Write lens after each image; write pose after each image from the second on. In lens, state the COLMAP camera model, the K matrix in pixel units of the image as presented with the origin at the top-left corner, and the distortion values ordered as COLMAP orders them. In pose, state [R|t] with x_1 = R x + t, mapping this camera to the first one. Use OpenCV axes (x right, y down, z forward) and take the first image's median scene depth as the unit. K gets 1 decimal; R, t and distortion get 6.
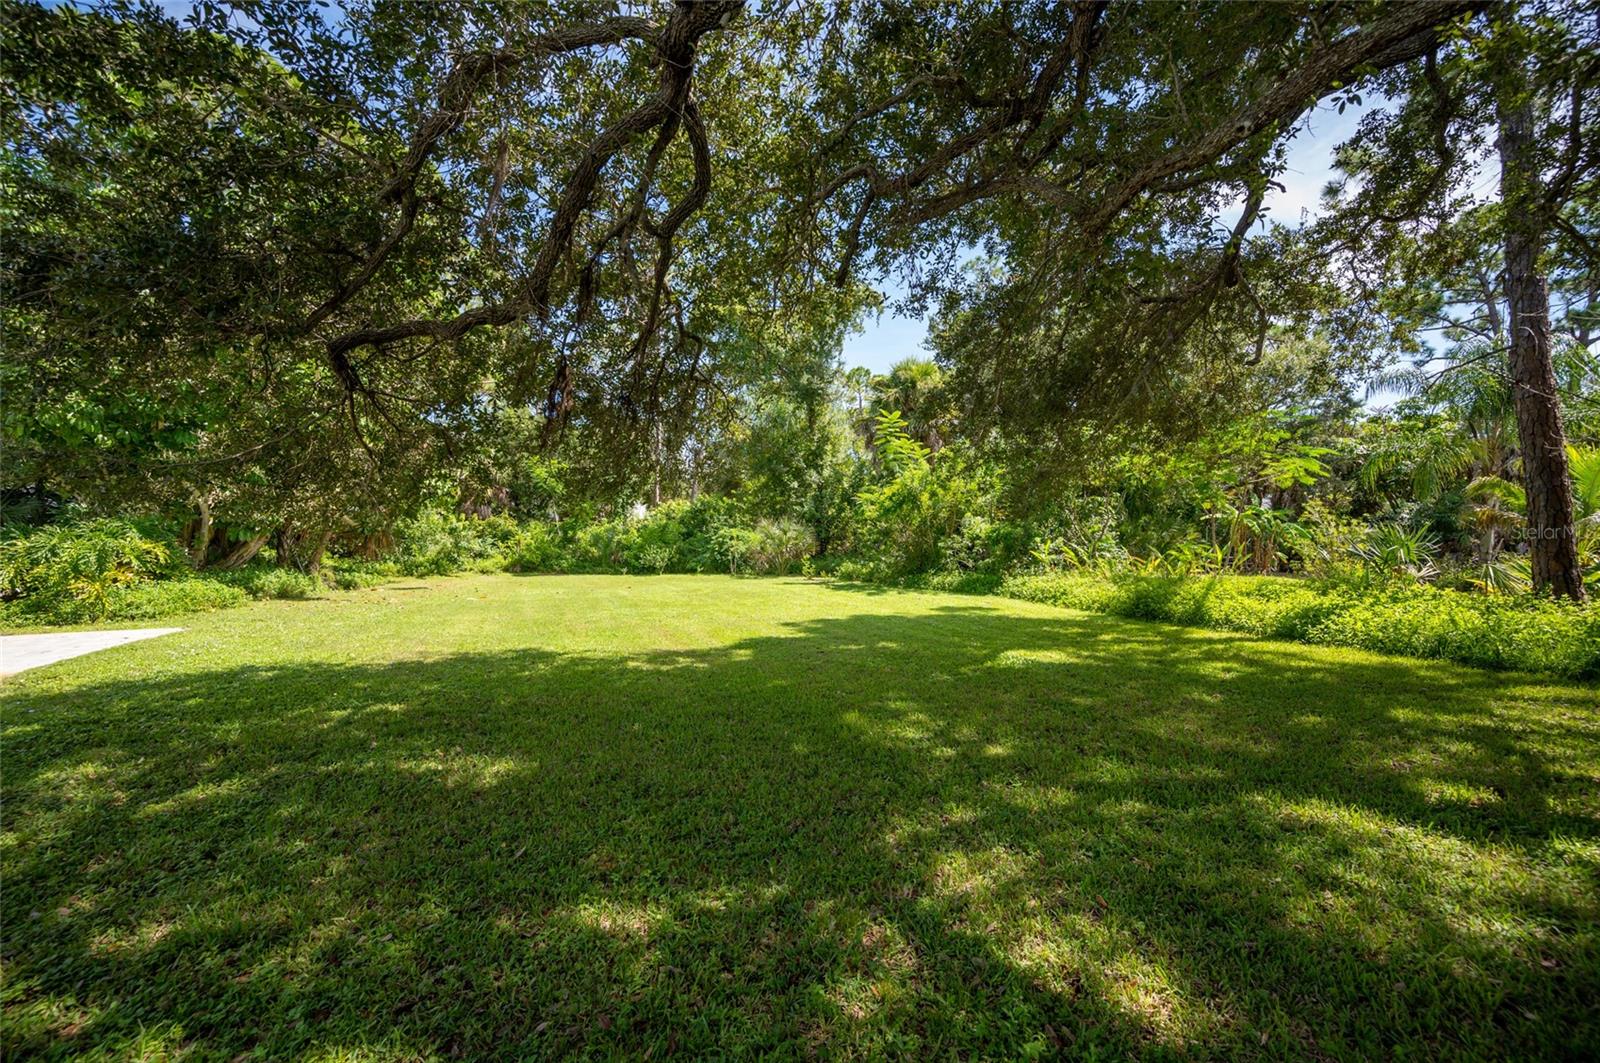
lens RADIAL K [[625.3, 0, 788.2], [0, 625.3, 537.6], [0, 0, 1]] dist [-0.000372, 0.000327]
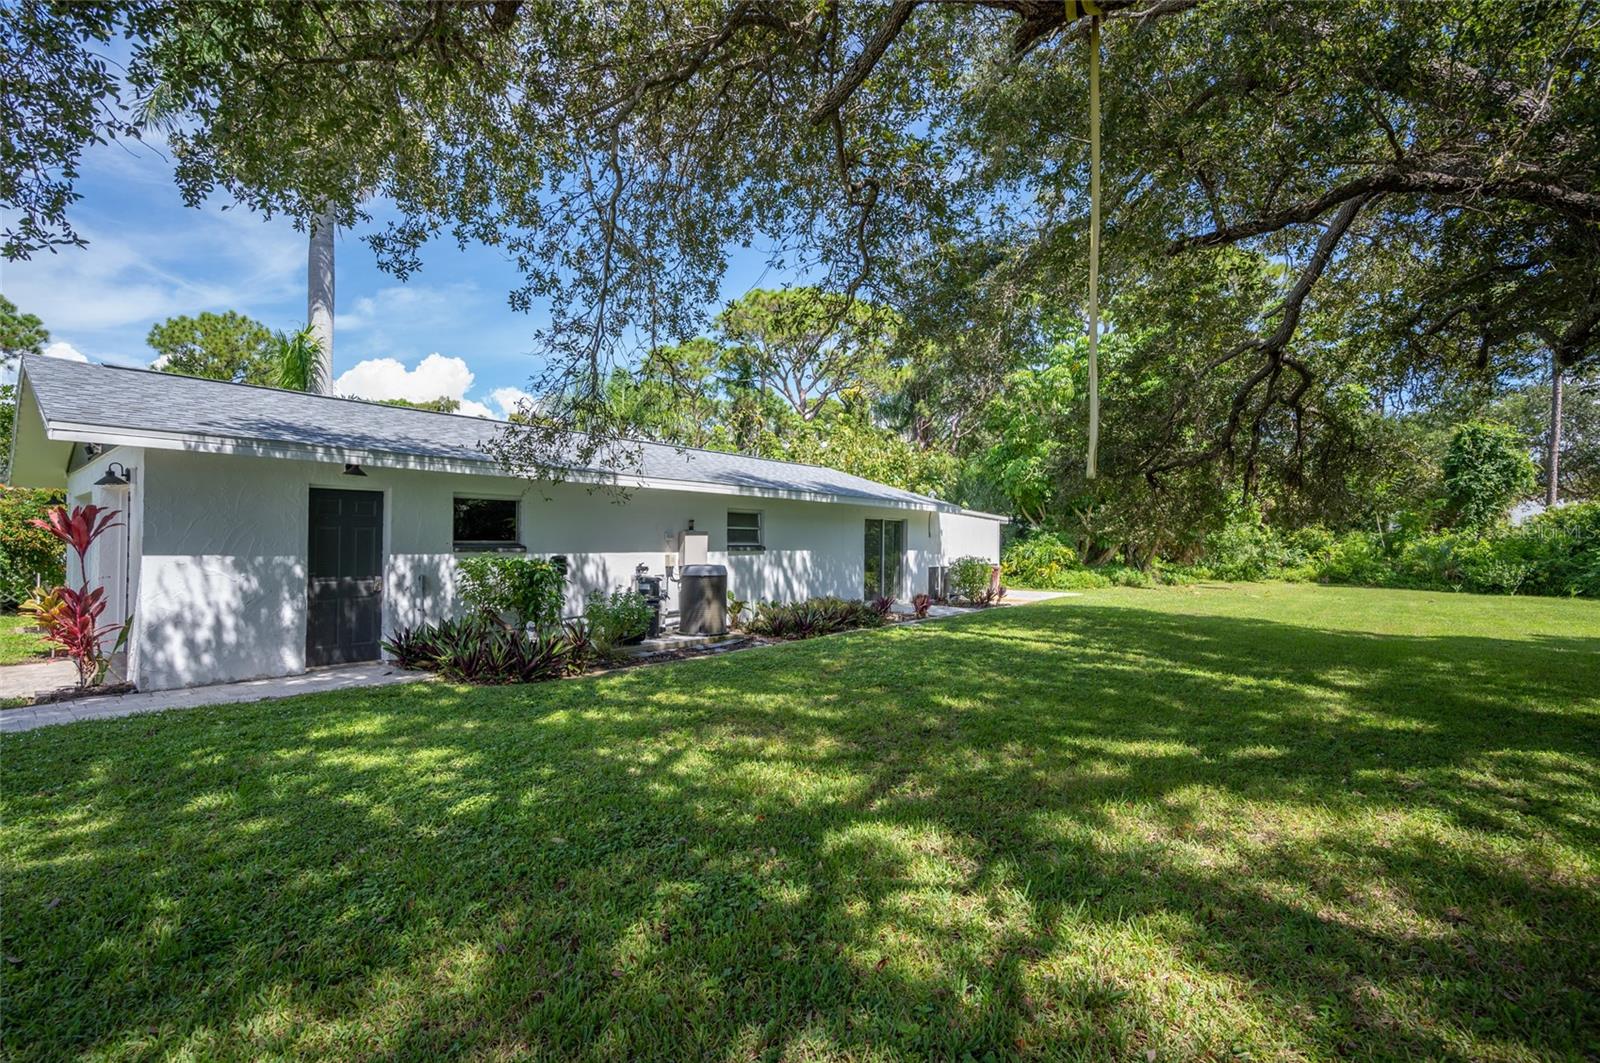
lens RADIAL K [[735.6, 0, 792.0], [0, 735.6, 539.3], [0, 0, 1]] dist [0.000673, -0.000203]
pose [[0.448450, 0.003387, -0.893802, 0.262876], [-0.011759, 0.999929, -0.002111, -0.002614], [0.893731, 0.011457, 0.448457, -0.332210]]
